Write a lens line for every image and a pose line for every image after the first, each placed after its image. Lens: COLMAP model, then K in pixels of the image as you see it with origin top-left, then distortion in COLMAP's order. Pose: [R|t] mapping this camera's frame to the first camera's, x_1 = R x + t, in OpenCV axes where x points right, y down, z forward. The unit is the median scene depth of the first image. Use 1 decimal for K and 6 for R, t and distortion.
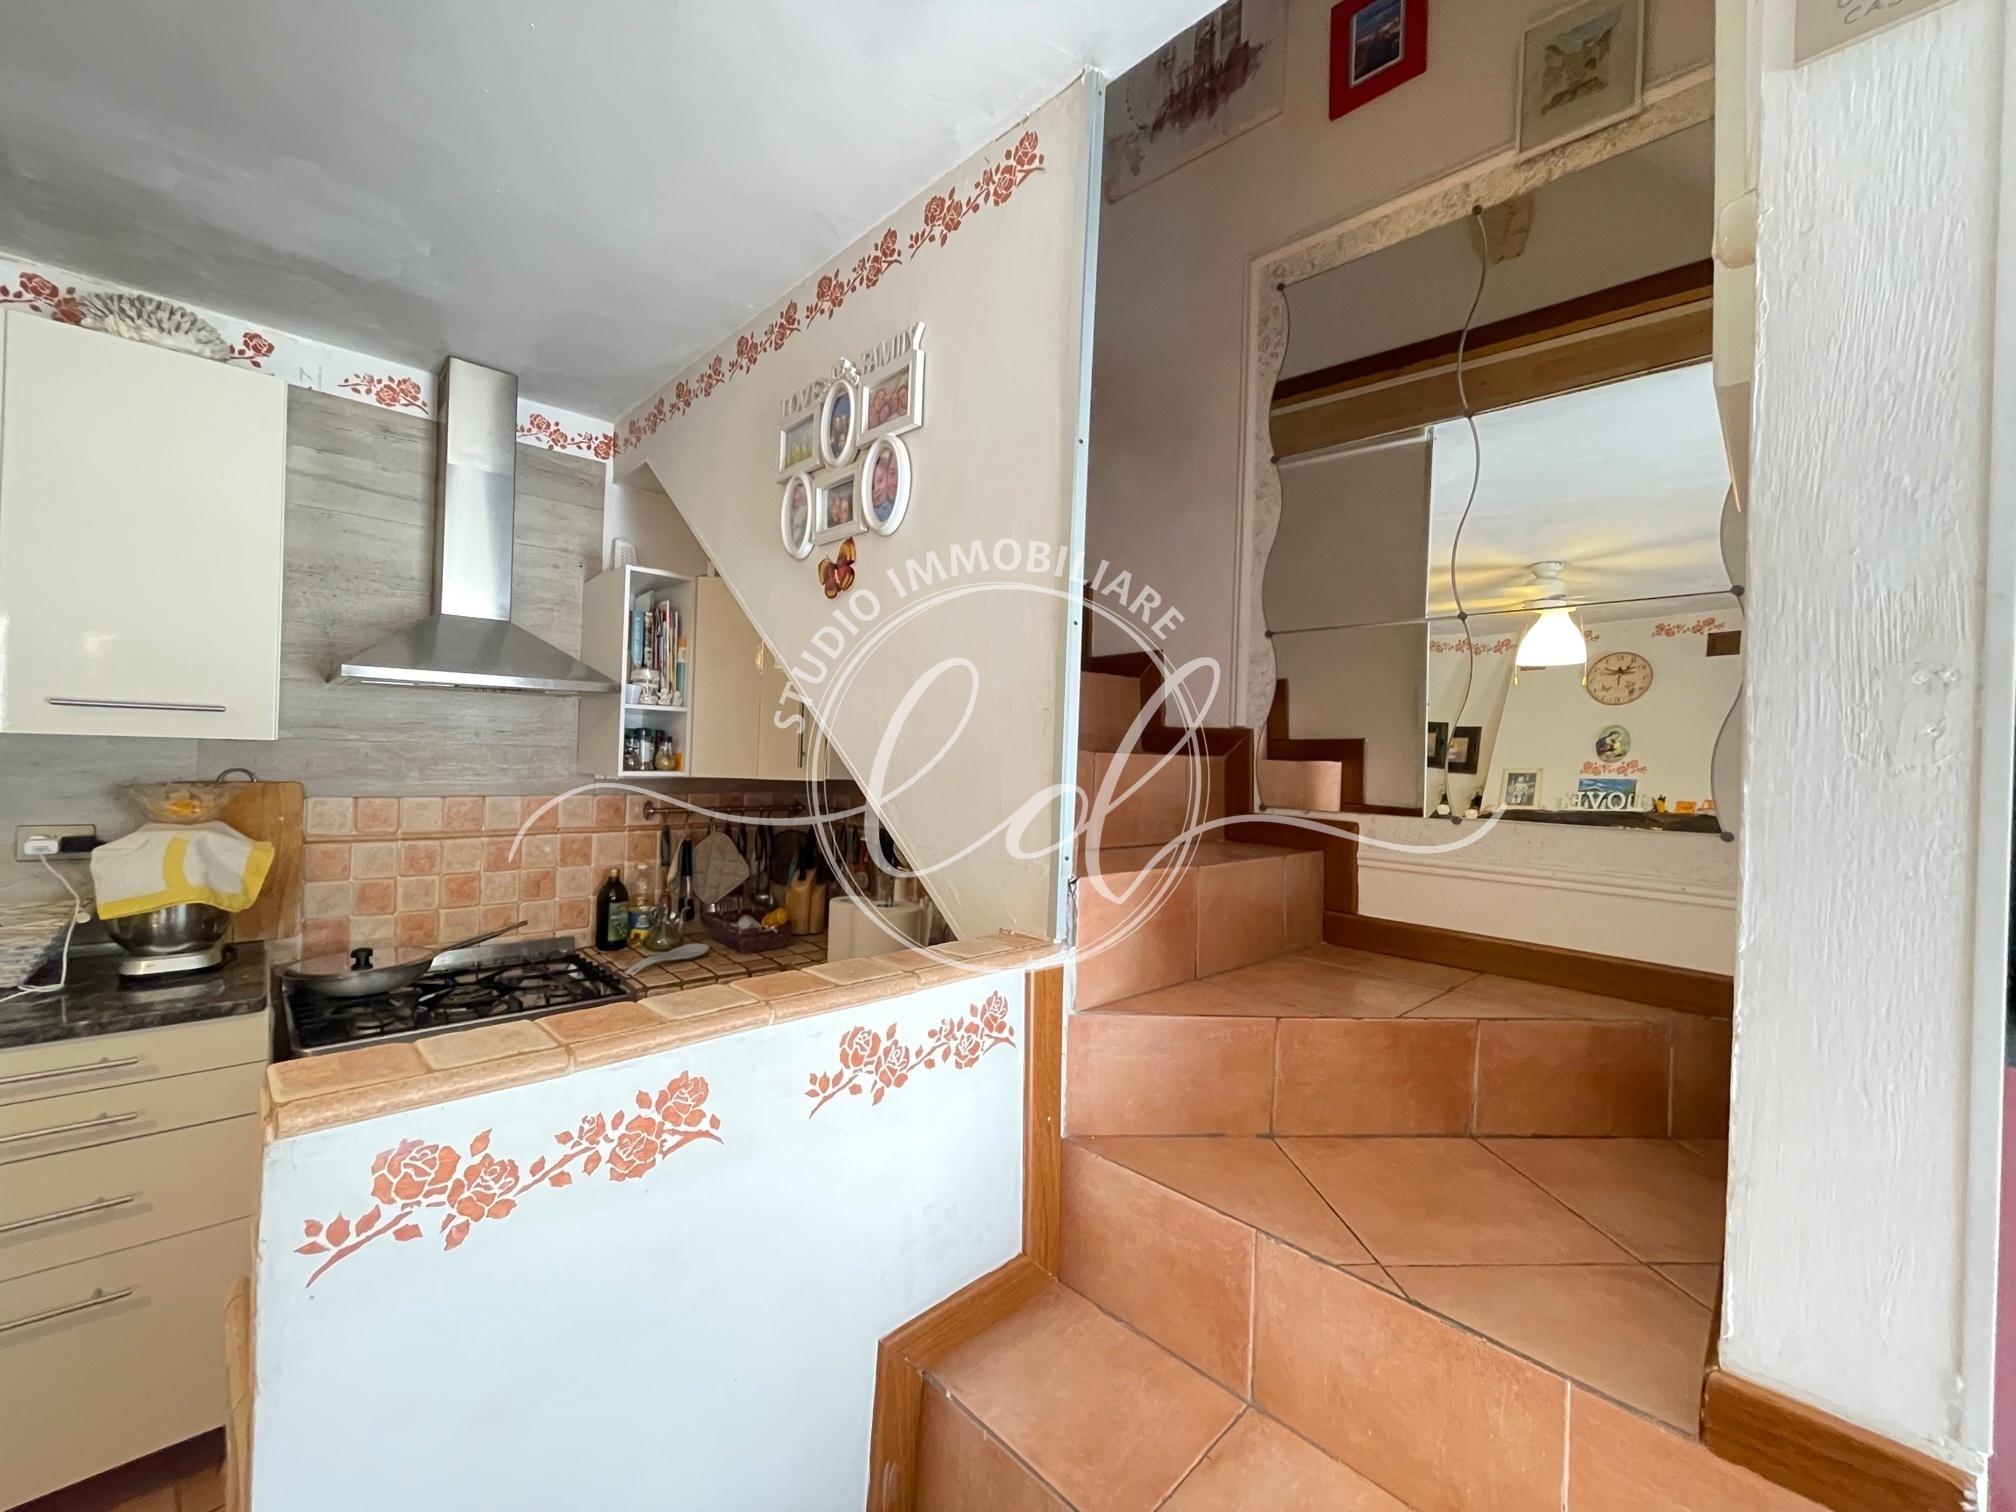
lens RADIAL K [[817.5, 0, 996.1], [0, 817.5, 757.4], [0, 0, 1]] dist [-0.003076, 0.001879]
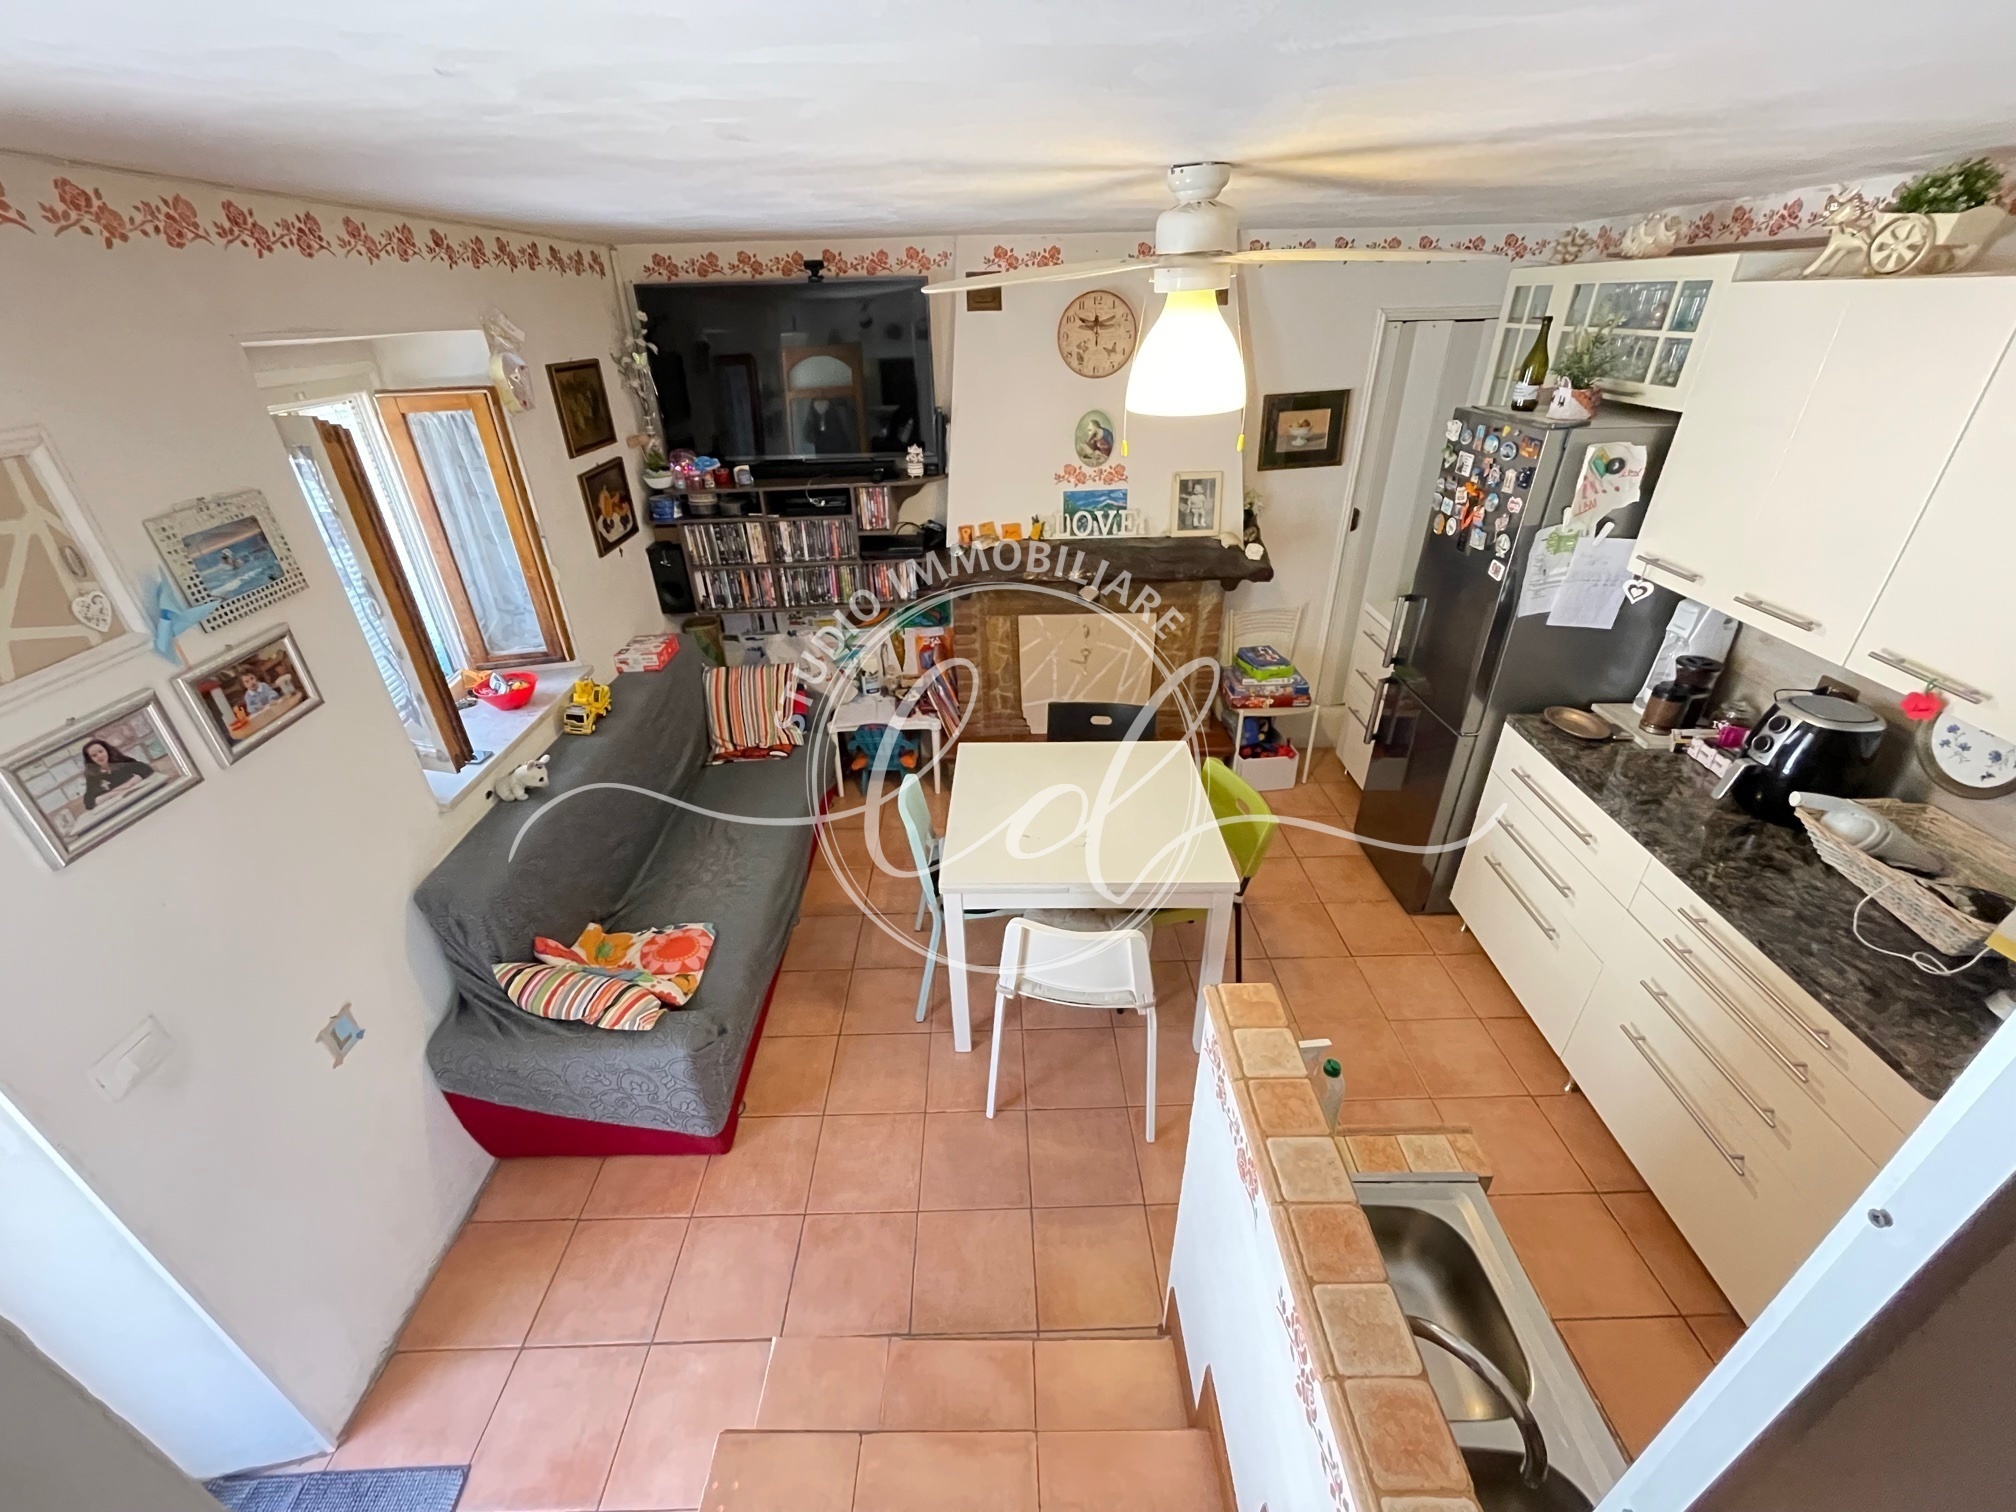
lens RADIAL K [[817.5, 0, 998.5], [0, 817.5, 757.4], [0, 0, 1]] dist [-0.003076, 0.001879]
pose [[-0.702189, 0.336494, -0.627456, 0.297731], [0.001704, 0.882063, 0.471128, -0.460666], [0.711988, 0.329752, -0.619949, 0.658104]]
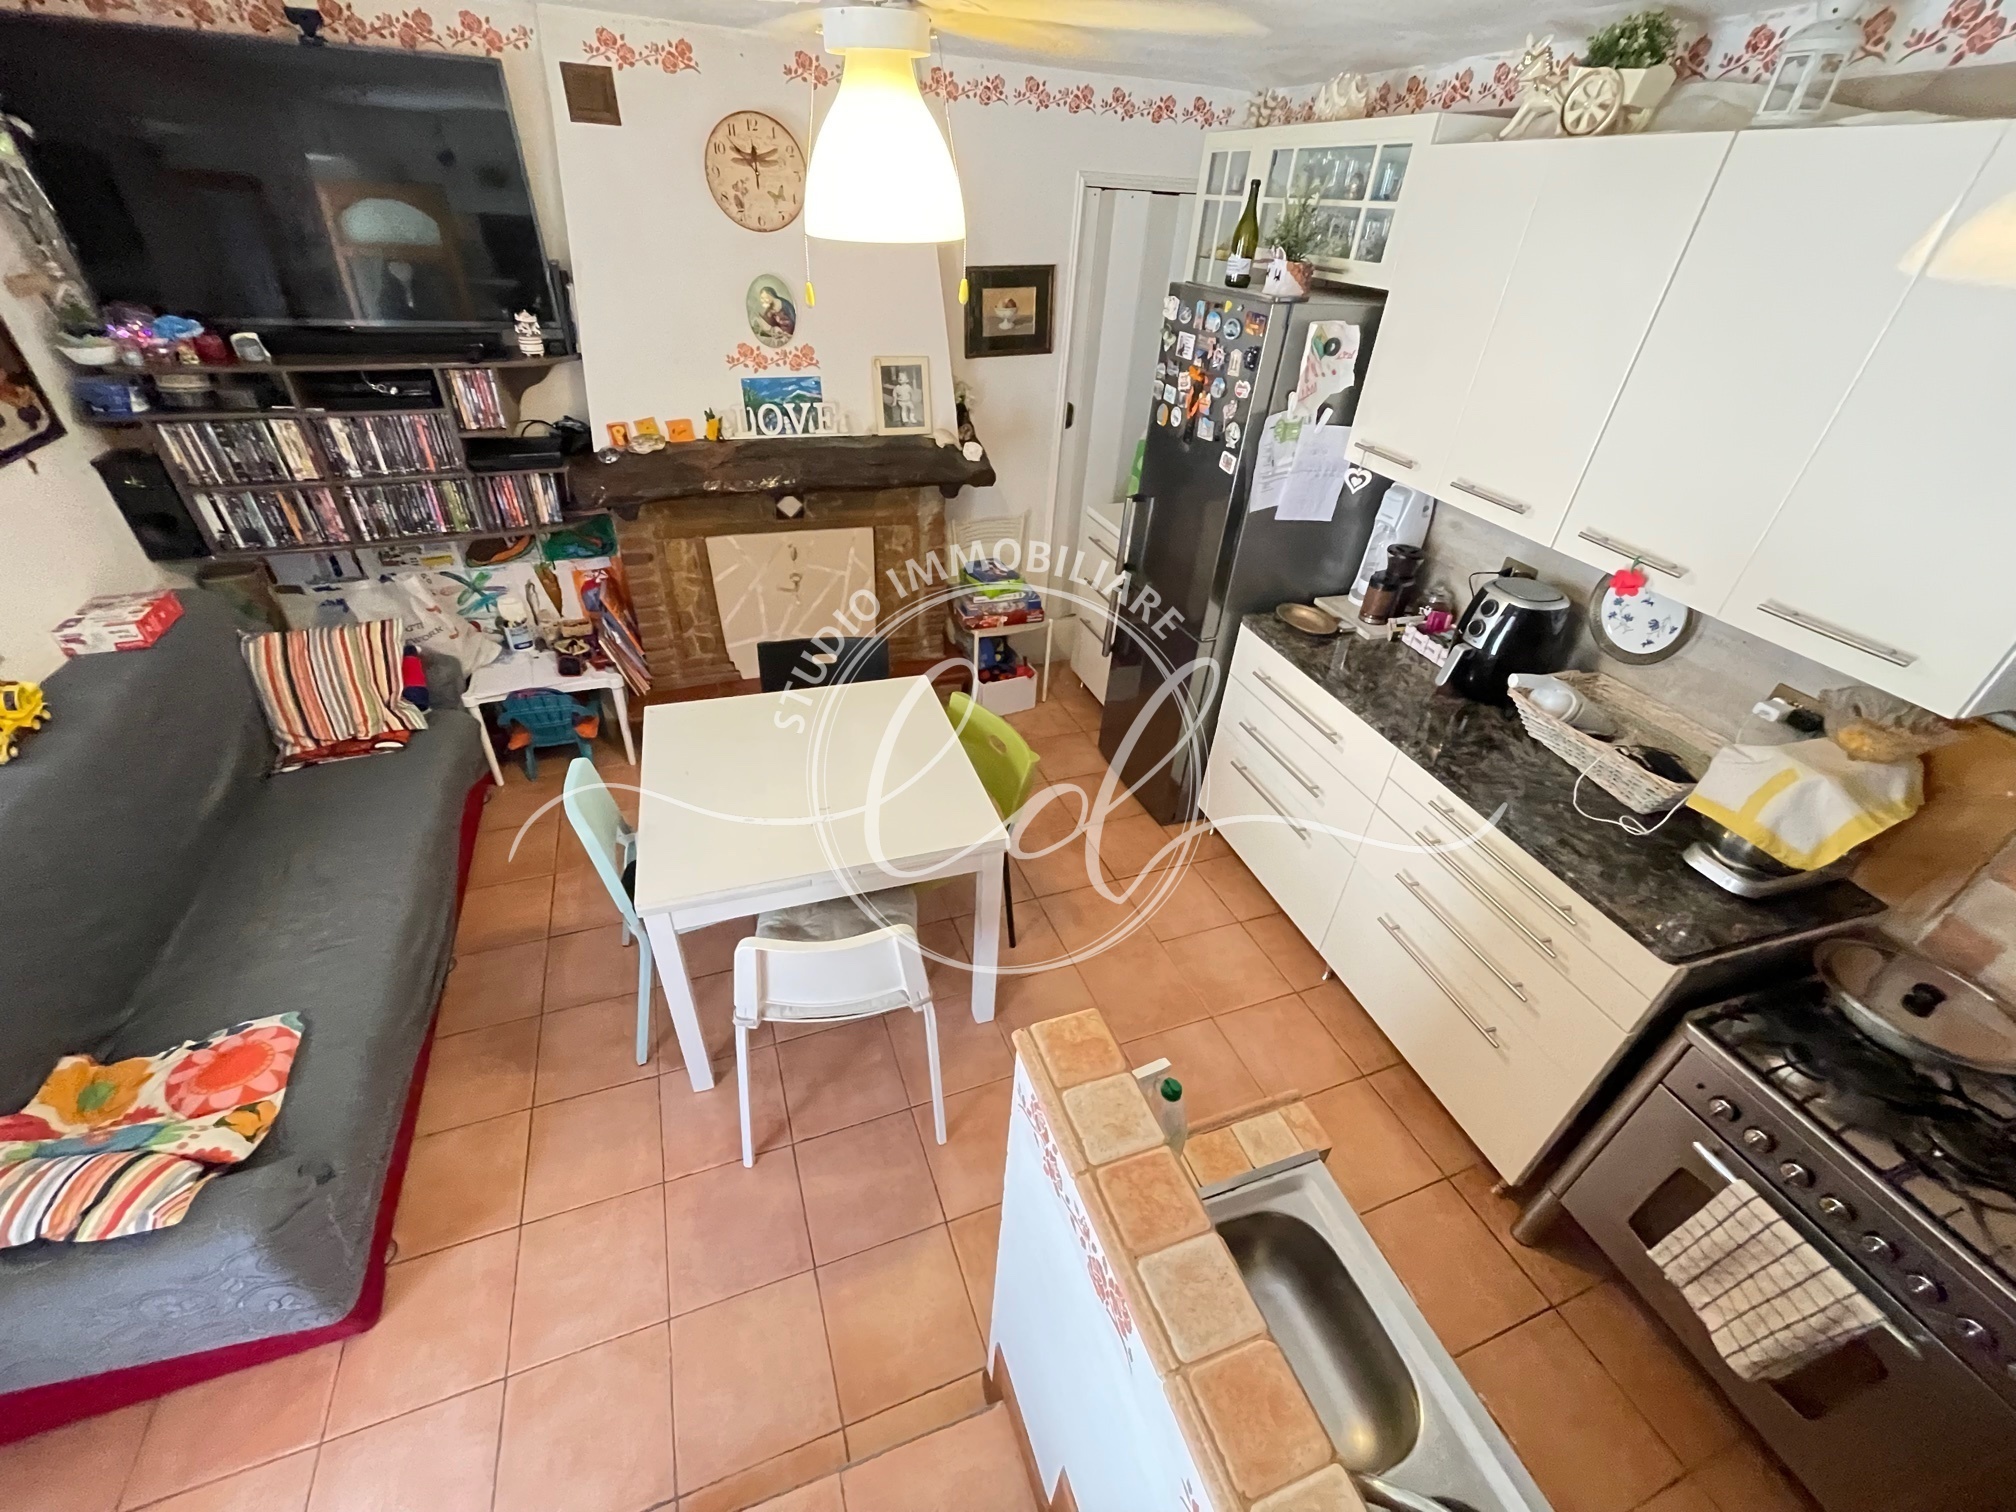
lens RADIAL K [[817.5, 0, 999.5], [0, 817.5, 757.1], [0, 0, 1]] dist [-0.003076, 0.001879]
pose [[-0.421013, 0.472897, -0.774026, 0.082191], [-0.061193, 0.836588, 0.544404, -0.368186], [0.904988, 0.276567, -0.323277, 0.494733]]
